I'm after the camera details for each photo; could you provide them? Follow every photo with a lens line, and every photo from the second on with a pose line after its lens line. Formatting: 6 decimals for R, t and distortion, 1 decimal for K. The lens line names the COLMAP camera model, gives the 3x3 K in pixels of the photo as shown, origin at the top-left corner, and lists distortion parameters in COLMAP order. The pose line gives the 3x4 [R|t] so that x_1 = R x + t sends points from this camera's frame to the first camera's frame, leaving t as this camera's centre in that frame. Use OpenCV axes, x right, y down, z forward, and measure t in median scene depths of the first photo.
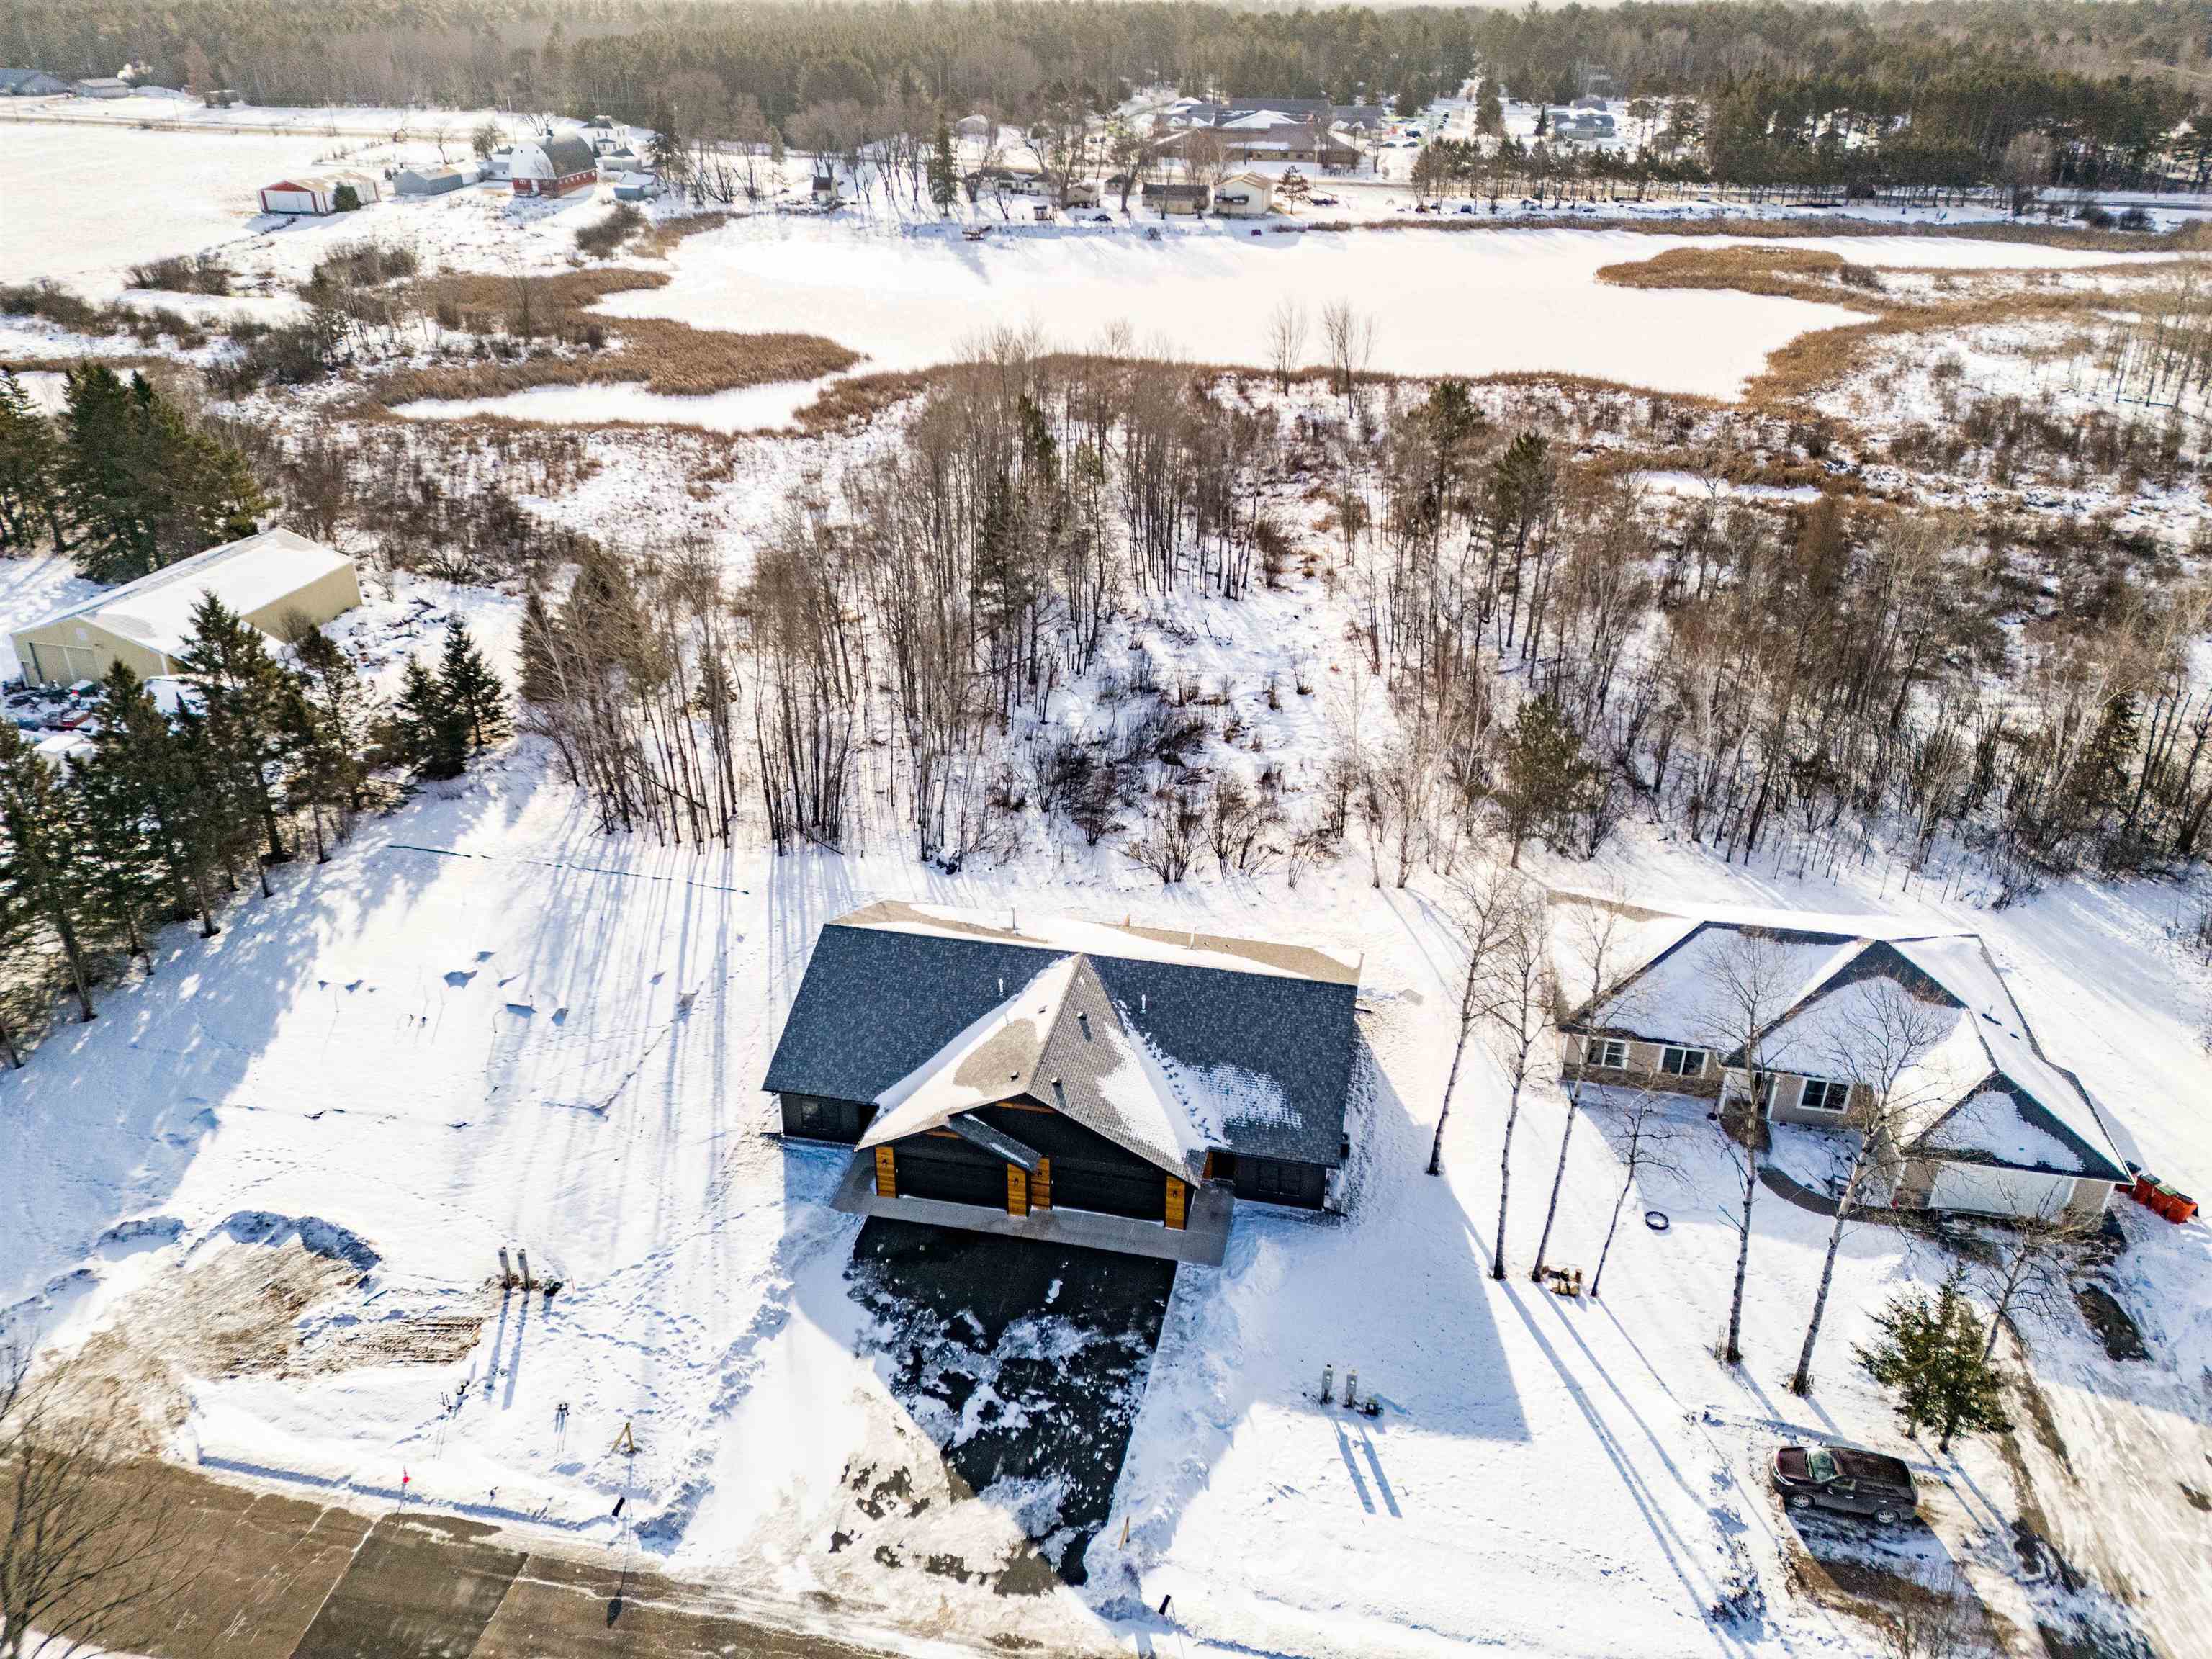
lens RADIAL K [[1661.0, 0, 1109.7], [0, 1661.0, 756.3], [0, 0, 1]] dist [0.127551, -0.147246]
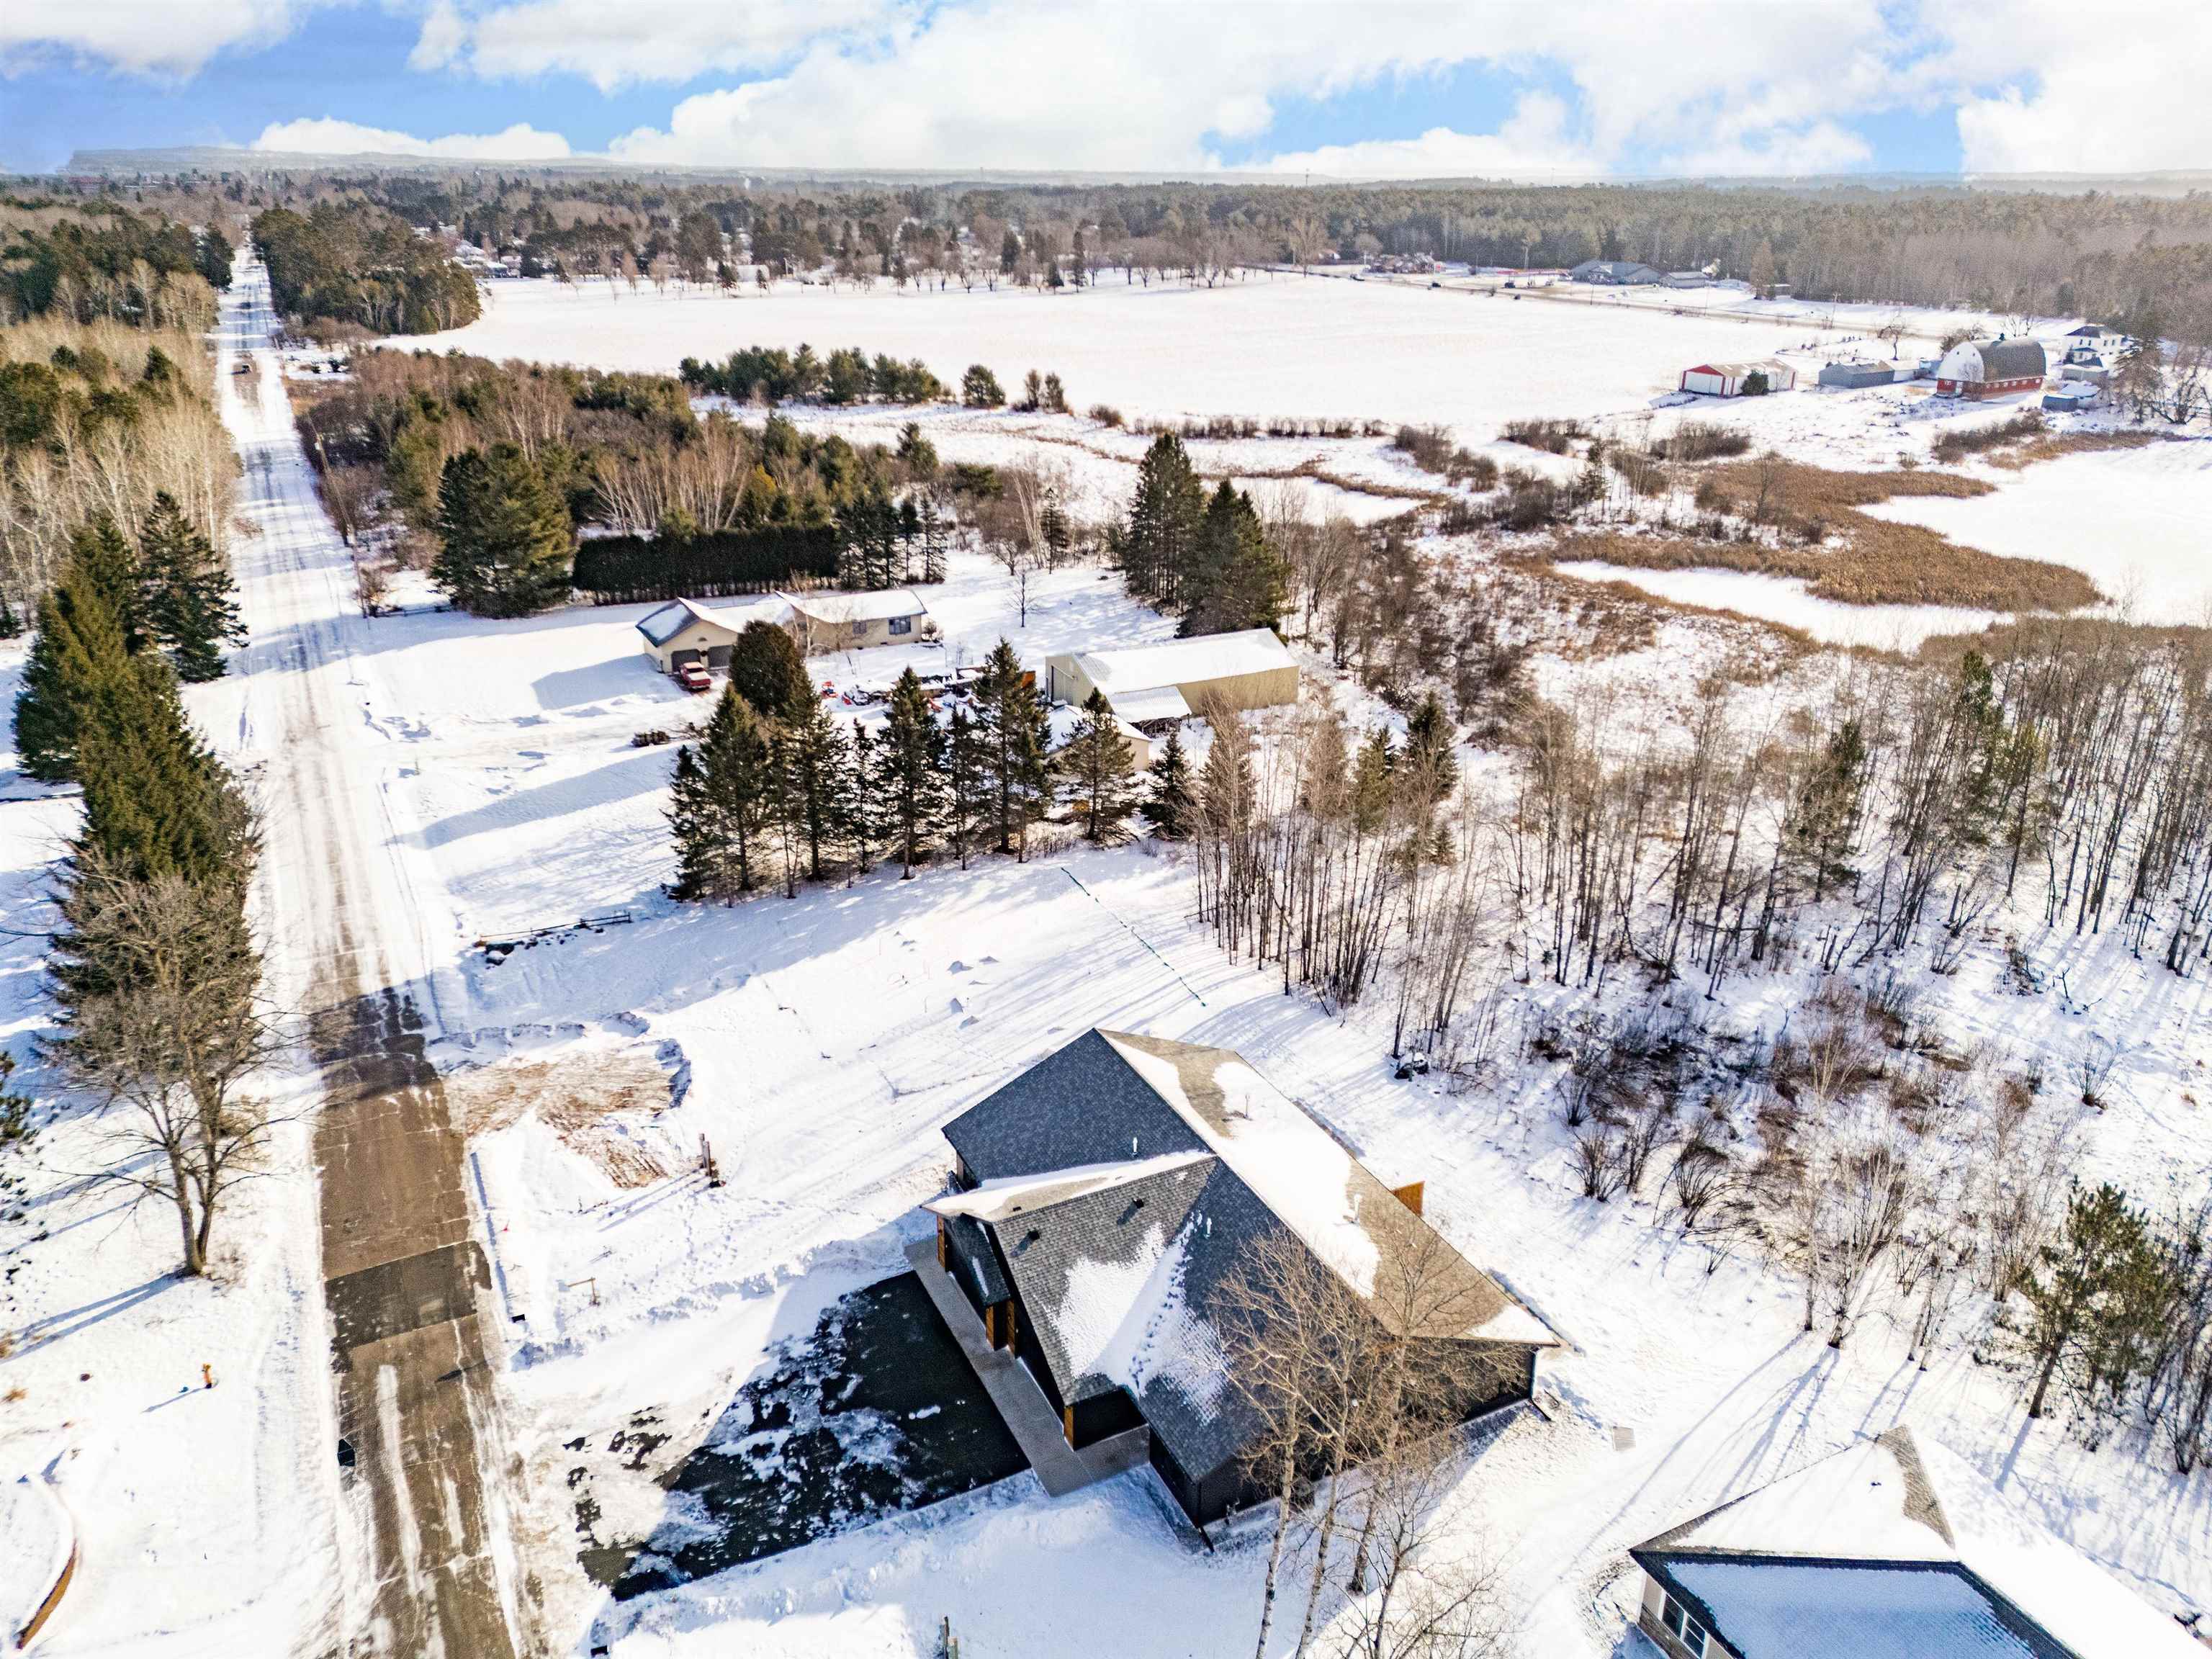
lens RADIAL K [[1595.4, 0, 1106.7], [0, 1595.4, 820.1], [0, 0, 1]] dist [0.112052, -0.119214]
pose [[0.615489, 0.291798, -0.732138, 0.643337], [-0.334118, 0.937938, 0.092937, -0.145395], [0.713819, 0.187419, 0.674786, 0.346830]]
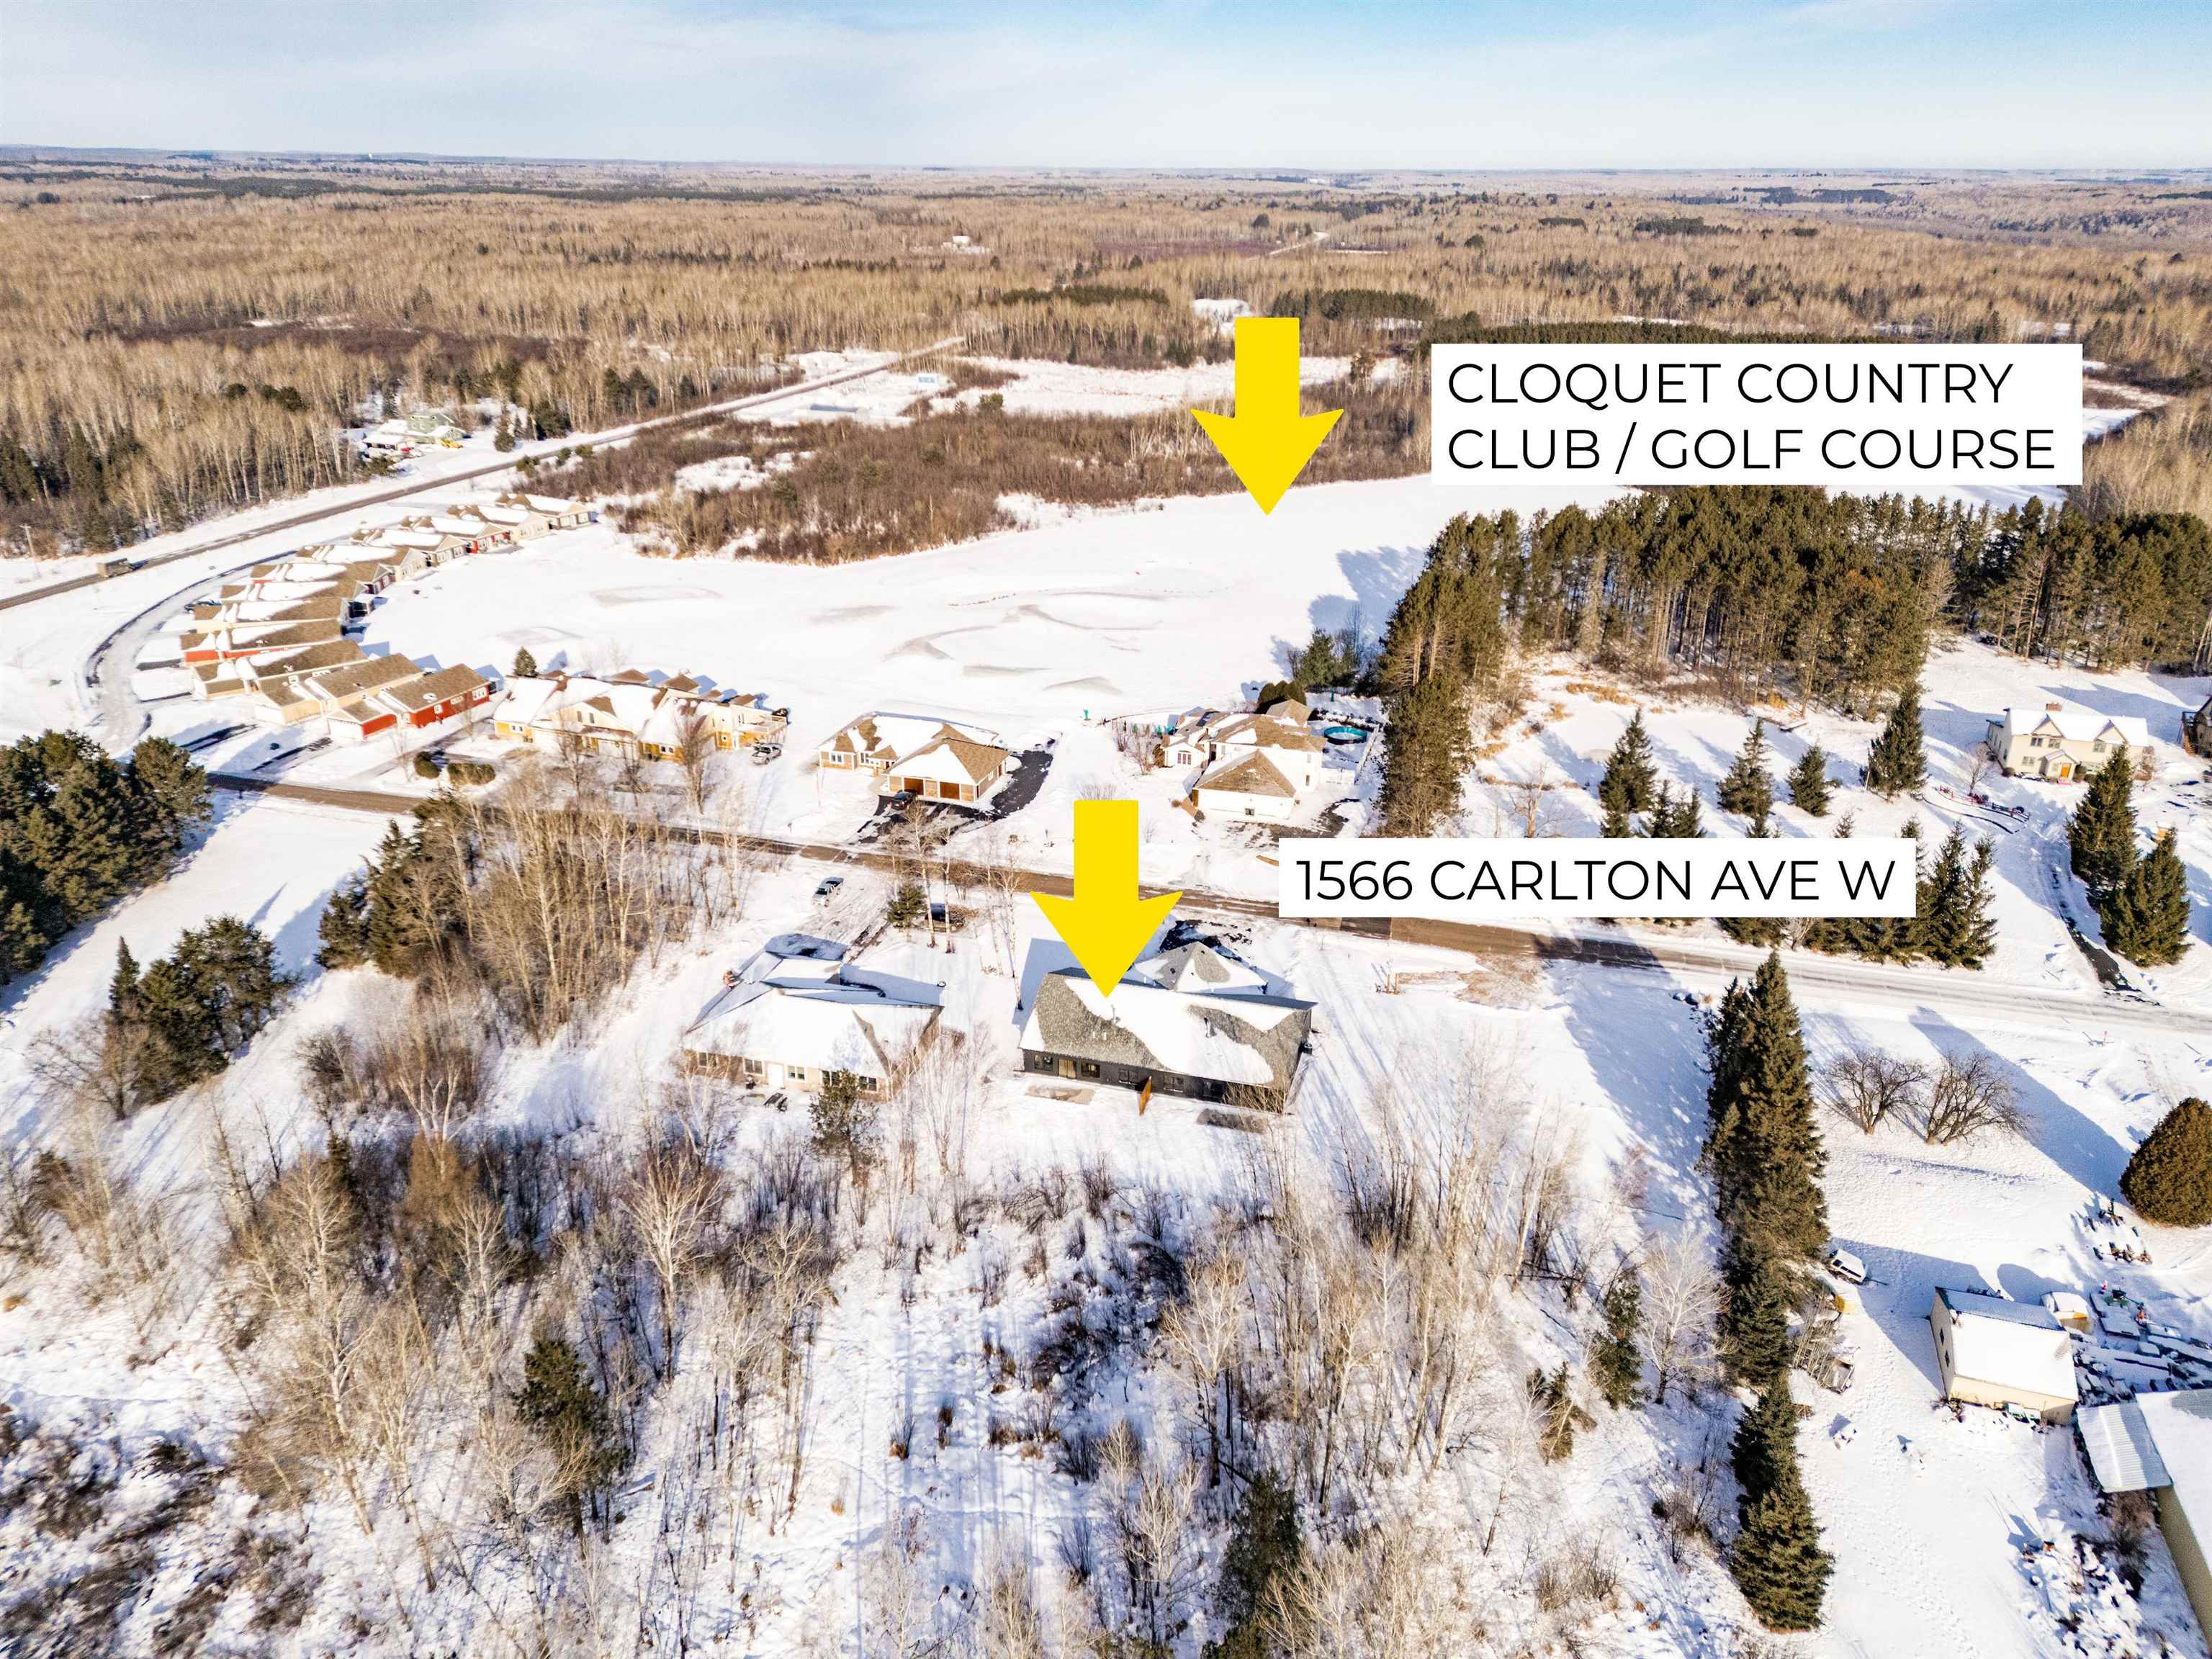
lens RADIAL K [[1595.4, 0, 1106.7], [0, 1595.4, 820.1], [0, 0, 1]] dist [0.112052, -0.119214]
pose [[-0.996945, -0.042328, 0.065649, -0.063877], [0.019673, 0.677293, 0.735450, -1.686862], [-0.075594, 0.734495, -0.674391, 2.500782]]
